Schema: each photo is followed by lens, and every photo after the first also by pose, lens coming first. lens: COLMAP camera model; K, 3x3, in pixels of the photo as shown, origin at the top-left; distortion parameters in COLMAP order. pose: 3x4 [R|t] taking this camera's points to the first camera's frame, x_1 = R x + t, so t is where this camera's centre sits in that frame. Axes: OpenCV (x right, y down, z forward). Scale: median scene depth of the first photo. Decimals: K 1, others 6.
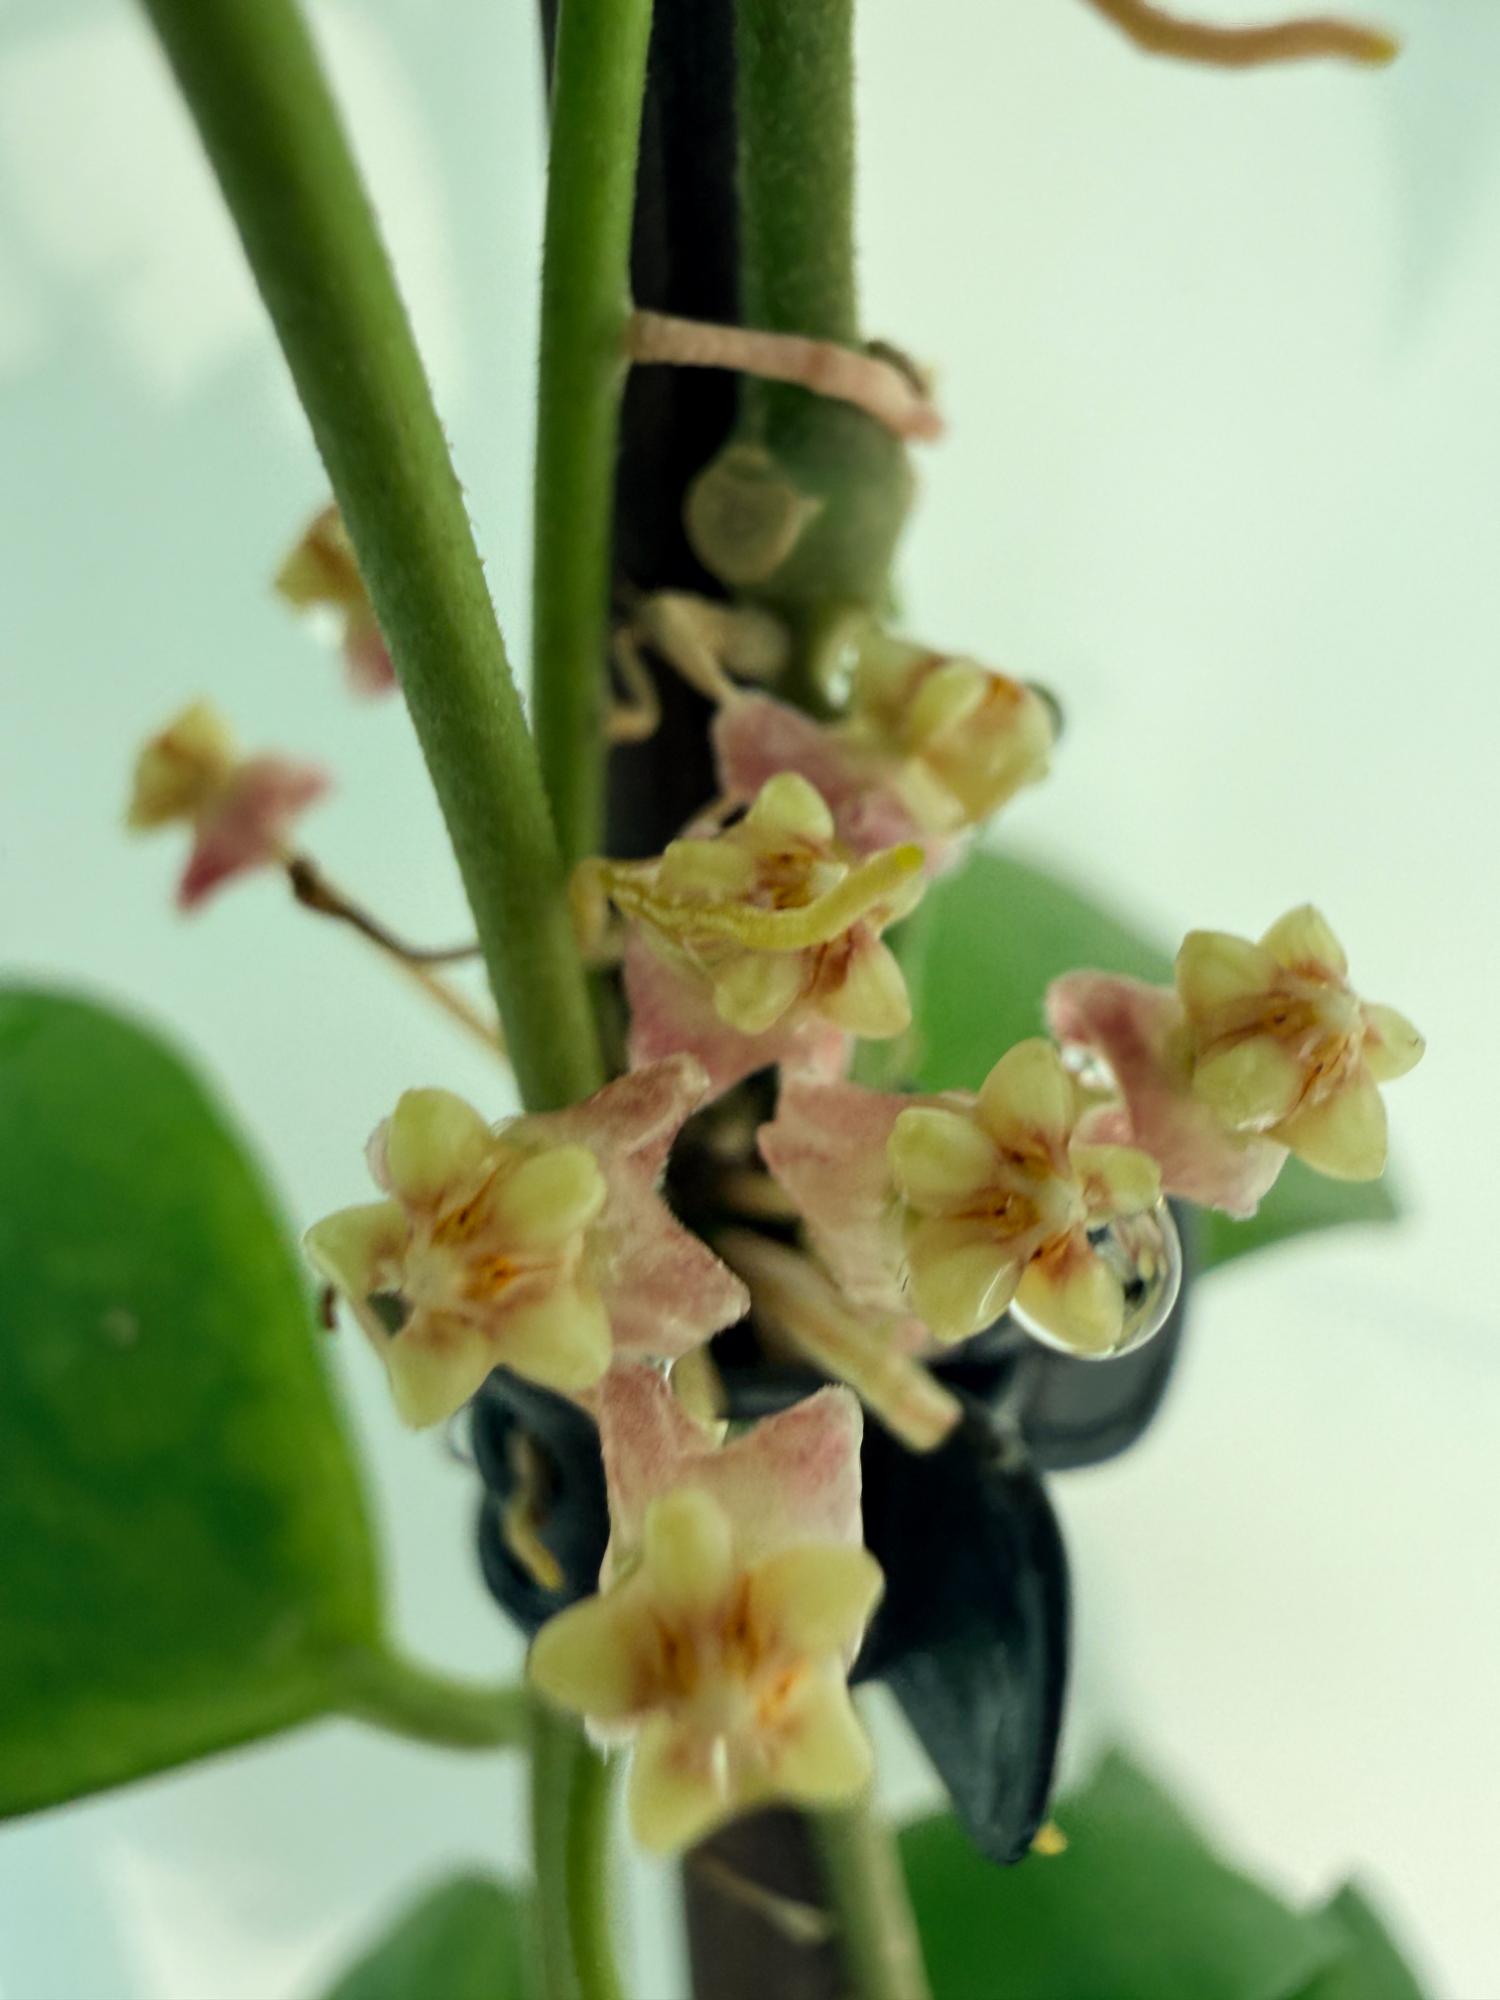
lens RADIAL K [[1631.9, 0, 758.3], [0, 1631.9, 797.7], [0, 0, 1]] dist [0.138414, -0.229486]
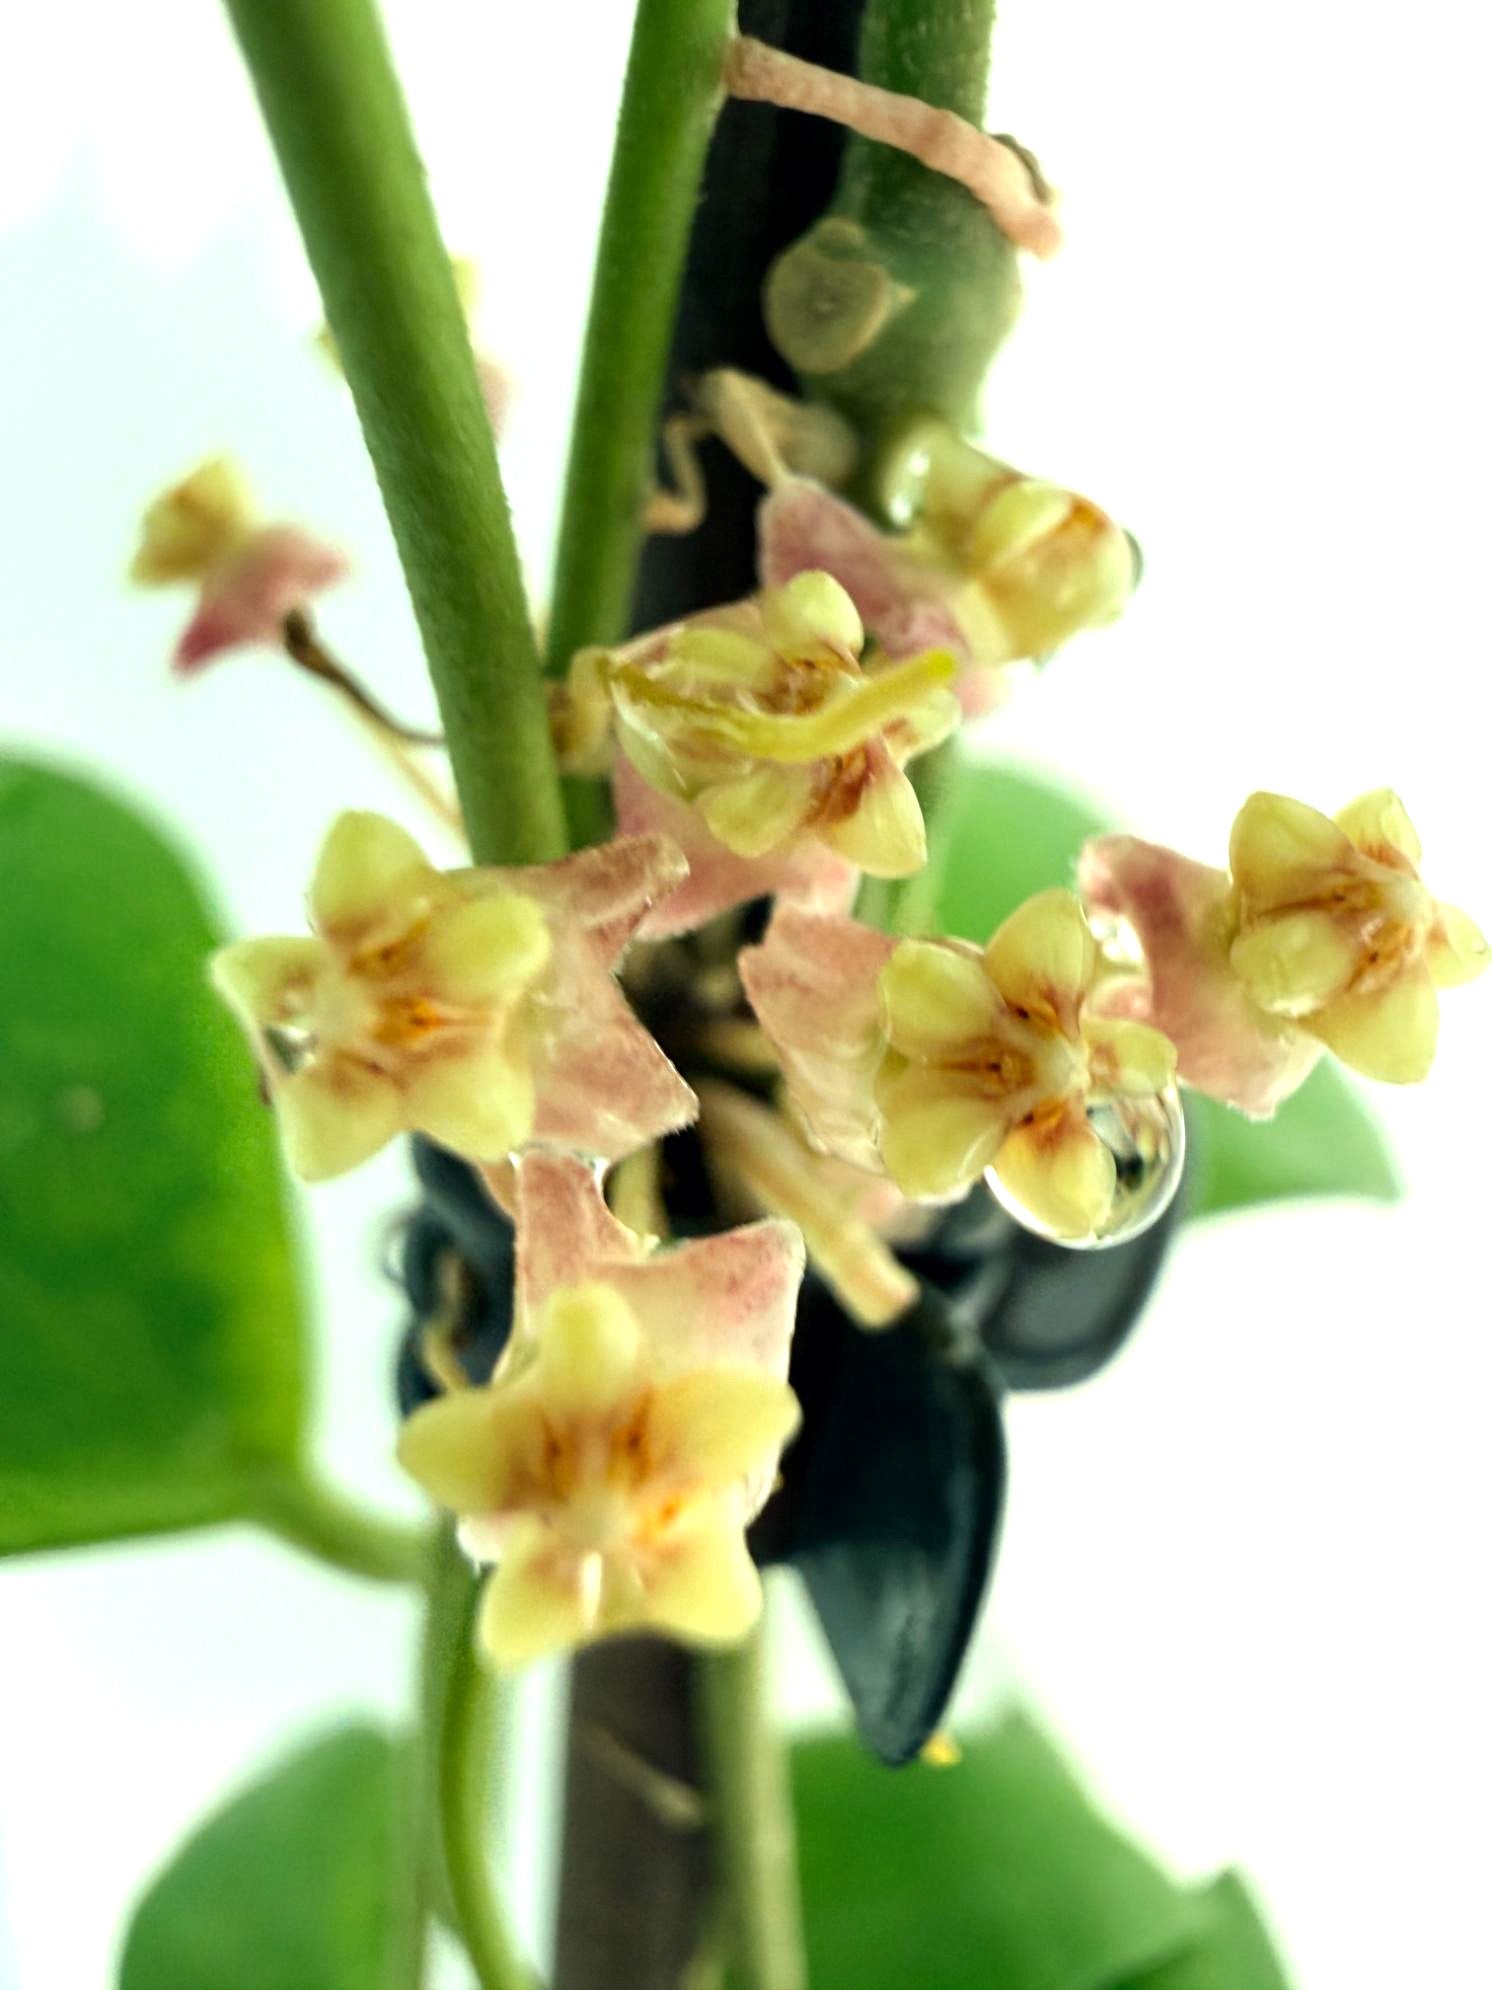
lens RADIAL K [[1510.6, 0, 777.5], [0, 1510.6, 956.4], [0, 0, 1]] dist [0.042139, -0.147058]
pose [[0.989128, 0.145511, -0.021250, 0.038732], [-0.143851, 0.987423, 0.065596, 0.151451], [0.030527, -0.061826, 0.997620, 0.177229]]
